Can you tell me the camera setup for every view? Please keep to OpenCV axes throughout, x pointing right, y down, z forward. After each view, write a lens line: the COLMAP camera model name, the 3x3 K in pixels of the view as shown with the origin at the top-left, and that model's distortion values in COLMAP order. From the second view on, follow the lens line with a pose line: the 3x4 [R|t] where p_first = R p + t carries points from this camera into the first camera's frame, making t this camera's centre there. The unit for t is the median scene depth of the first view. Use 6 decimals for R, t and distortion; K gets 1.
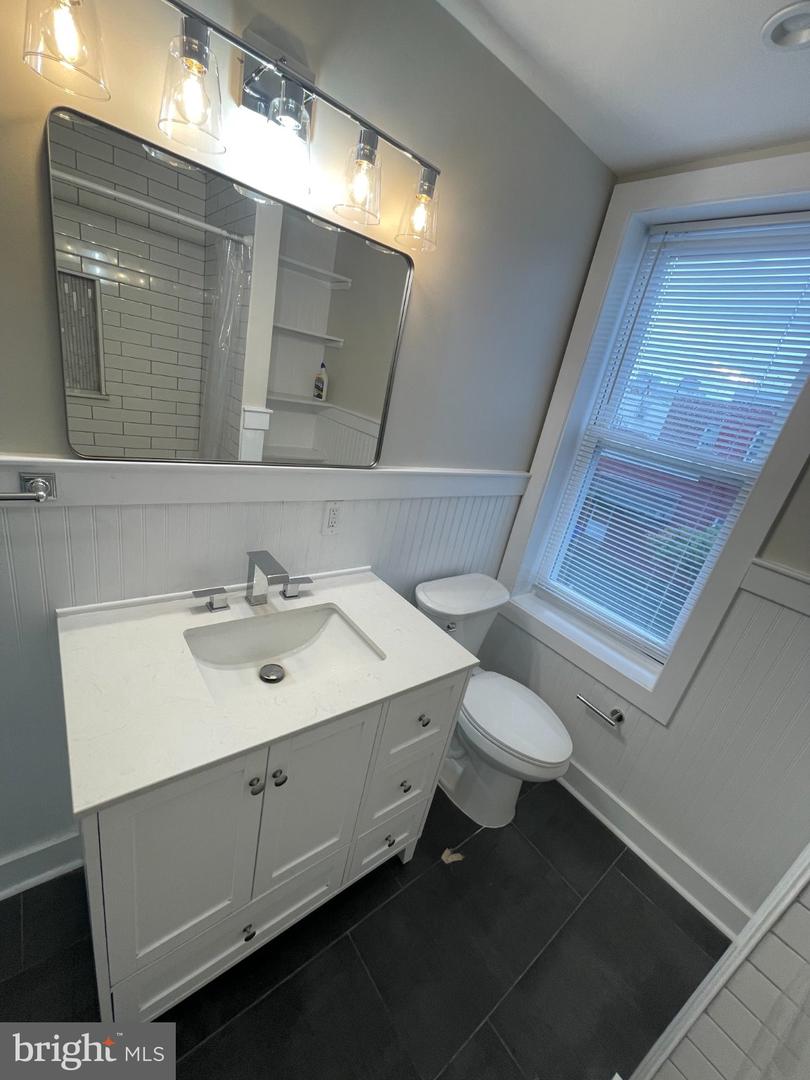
lens RADIAL K [[434.8, 0, 406.6], [0, 434.8, 537.0], [0, 0, 1]] dist [-0.000329, 0.000639]
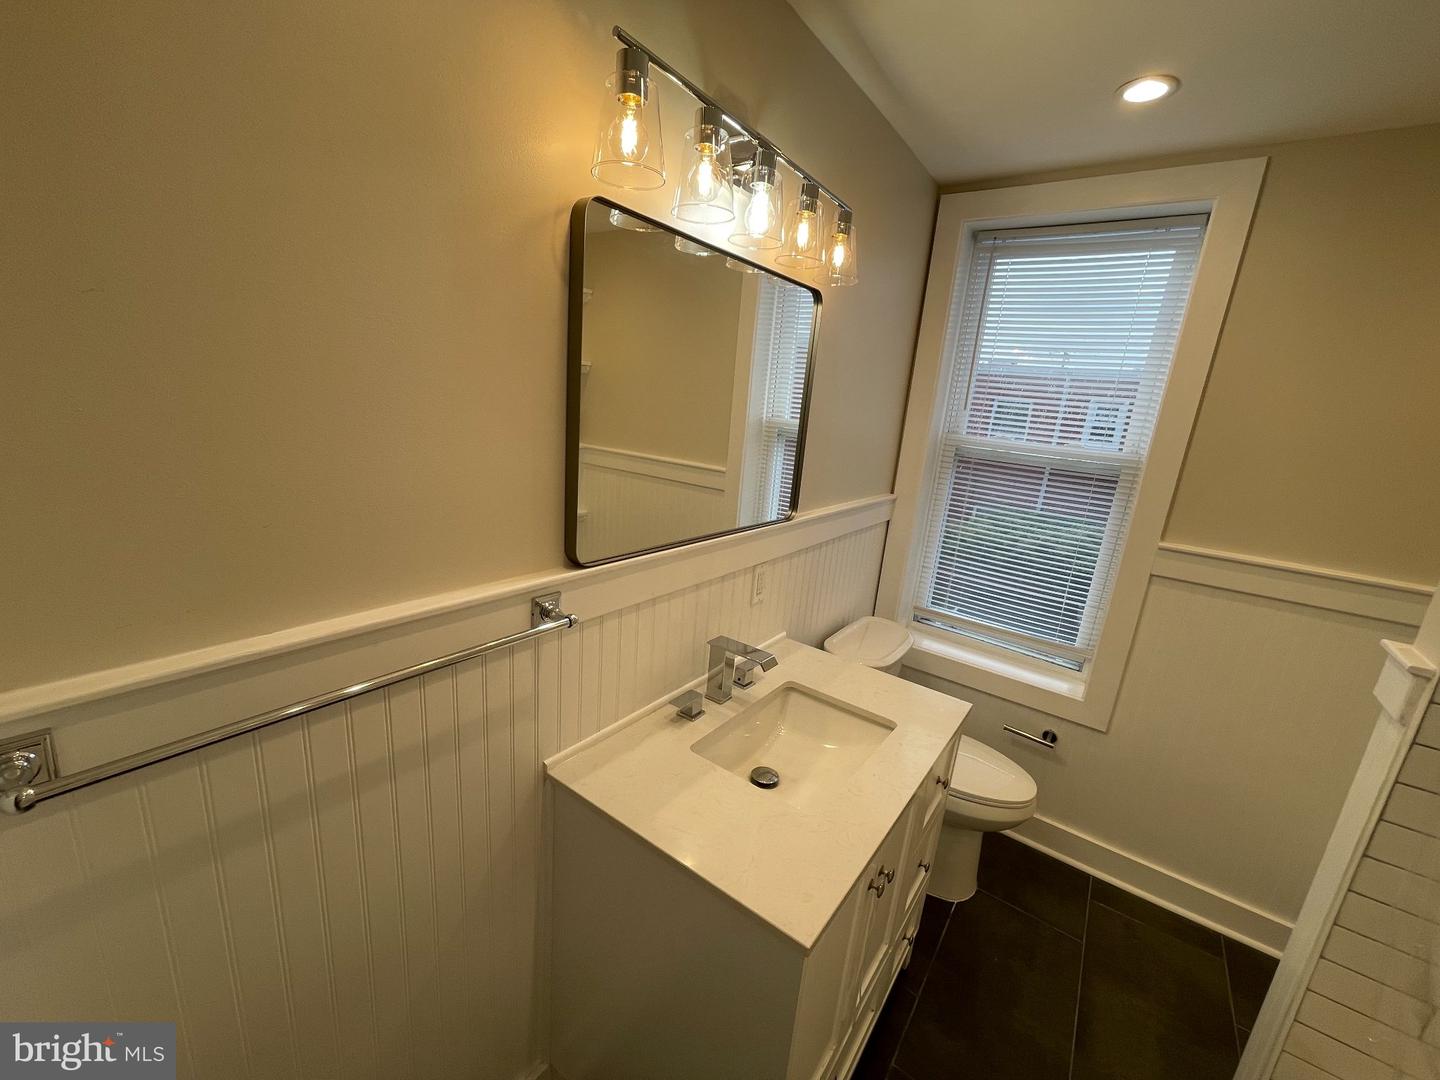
lens RADIAL K [[579.7, 0, 720.1], [0, 579.7, 547.1], [0, 0, 1]] dist [-0.000329, 0.000639]
pose [[0.957065, -0.181361, 0.226132, -0.466011], [0.196885, 0.979256, -0.047905, -0.071761], [-0.212753, 0.090370, 0.972918, -0.096854]]
